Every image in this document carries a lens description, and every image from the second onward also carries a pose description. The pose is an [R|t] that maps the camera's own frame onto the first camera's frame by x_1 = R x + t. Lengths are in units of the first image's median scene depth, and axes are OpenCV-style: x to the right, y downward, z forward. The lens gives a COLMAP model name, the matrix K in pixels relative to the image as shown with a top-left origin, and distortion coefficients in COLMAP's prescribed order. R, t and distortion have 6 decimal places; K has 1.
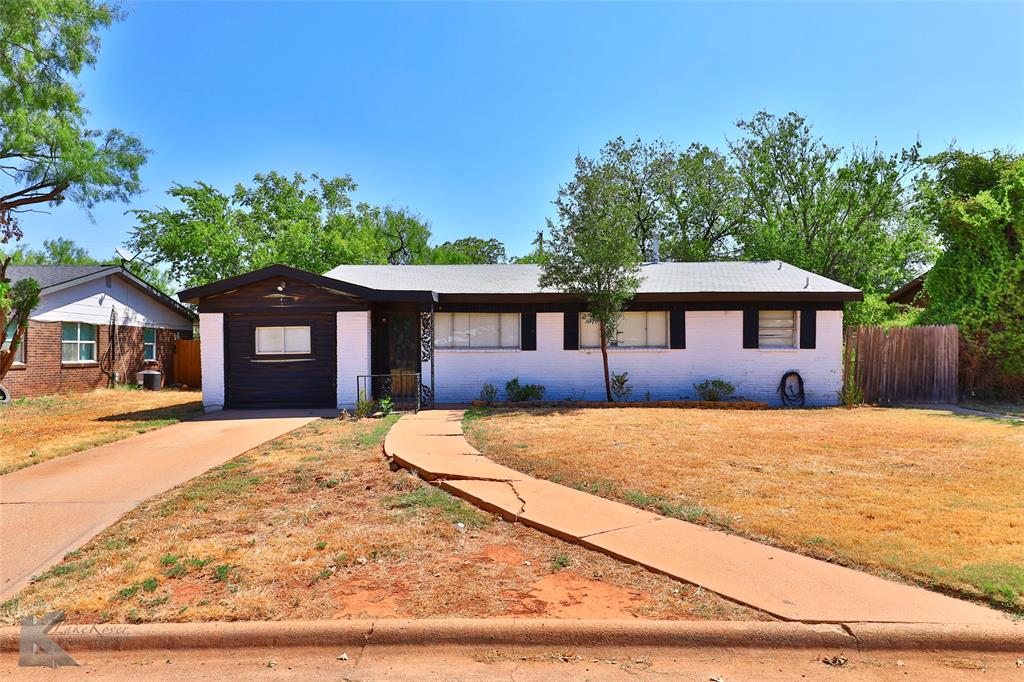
lens RADIAL K [[661.4, 0, 511.4], [0, 661.4, 348.1], [0, 0, 1]] dist [0.007604, 0.001130]
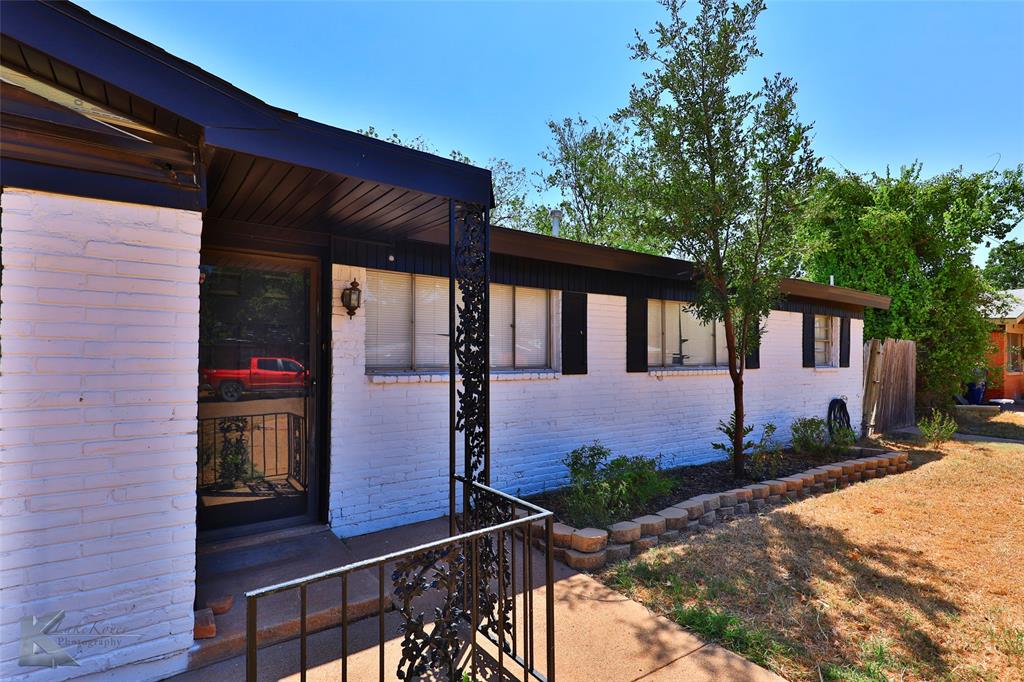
lens RADIAL K [[508.6, 0, 509.4], [0, 508.6, 346.7], [0, 0, 1]] dist [0.006231, 0.000324]
pose [[0.800065, 0.018025, 0.599643, -0.221115], [-0.009328, 0.999801, -0.017607, -0.008743], [-0.599841, 0.008493, 0.800074, 0.758420]]
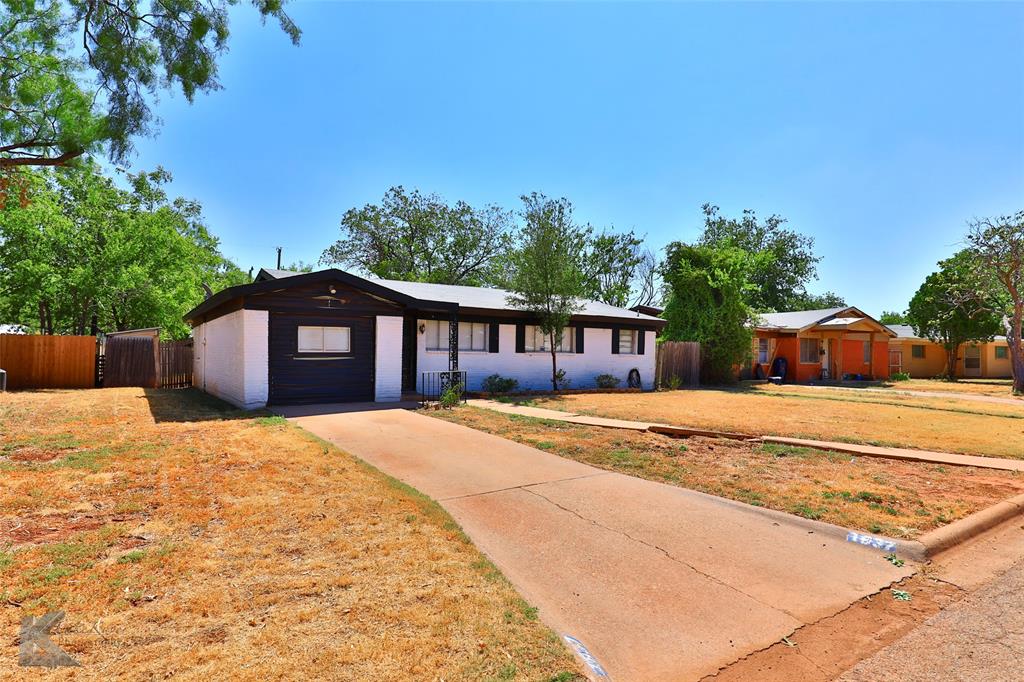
lens RADIAL K [[552.3, 0, 512.0], [0, 552.3, 340.9], [0, 0, 1]] dist [-0.003223, 0.000158]
pose [[0.812094, 0.028716, 0.582819, -0.588415], [-0.018112, 0.999548, -0.024012, 0.006029], [-0.583245, 0.008944, 0.812247, 0.093865]]
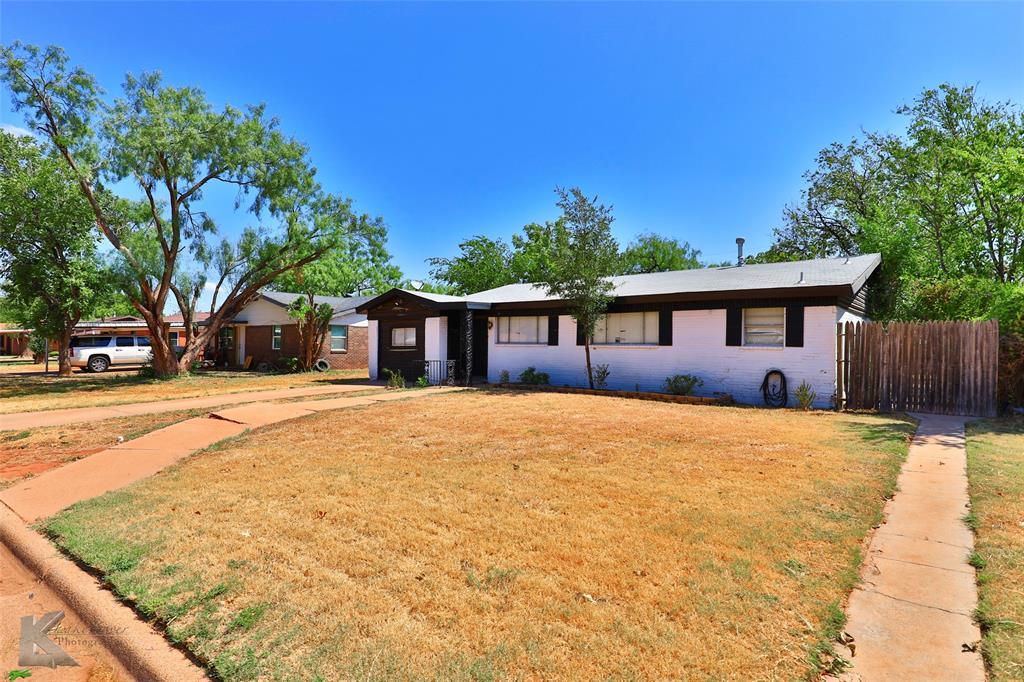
lens RADIAL K [[548.0, 0, 508.3], [0, 548.0, 344.6], [0, 0, 1]] dist [0.006362, 0.000450]
pose [[0.797776, 0.009870, -0.602873, 0.595936], [-0.009913, 0.999946, 0.003254, -0.000751], [0.602872, 0.003381, 0.797830, 0.116866]]
